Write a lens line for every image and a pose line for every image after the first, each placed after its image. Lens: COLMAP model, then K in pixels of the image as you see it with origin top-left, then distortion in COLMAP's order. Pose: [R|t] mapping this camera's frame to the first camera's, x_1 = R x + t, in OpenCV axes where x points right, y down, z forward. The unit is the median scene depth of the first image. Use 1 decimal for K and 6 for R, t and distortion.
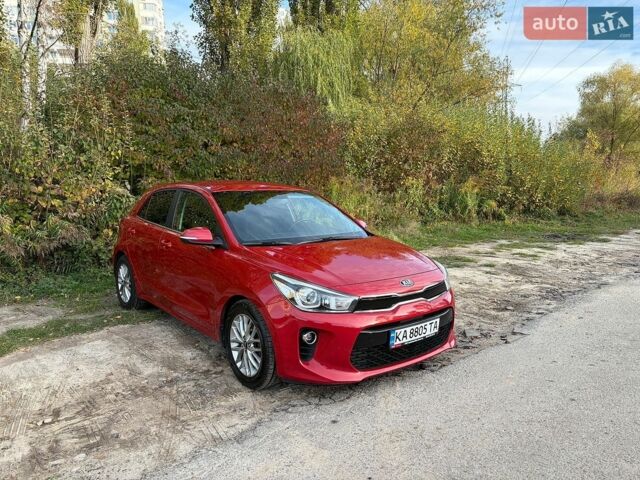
lens RADIAL K [[479.3, 0, 320.0], [0, 479.3, 240.0], [0, 0, 1]] dist [0.056645, -0.067725]
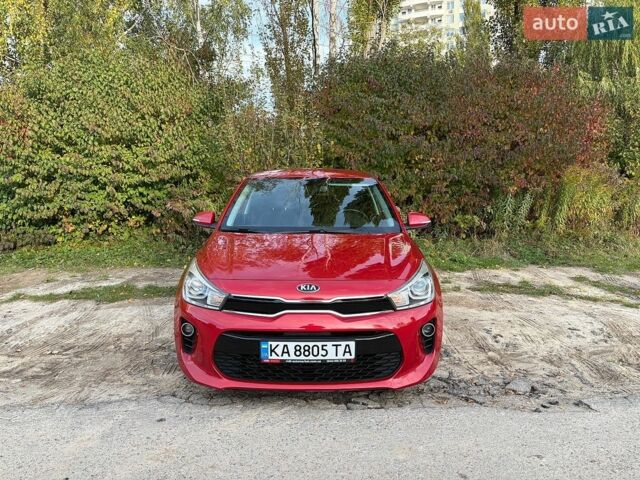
lens RADIAL K [[479.3, 0, 320.0], [0, 479.3, 240.0], [0, 0, 1]] dist [0.056645, -0.067725]
pose [[0.782167, 0.080214, -0.617883, 0.712270], [-0.074651, 0.996600, 0.034879, -0.022365], [0.618580, 0.018844, 0.785496, 0.391630]]
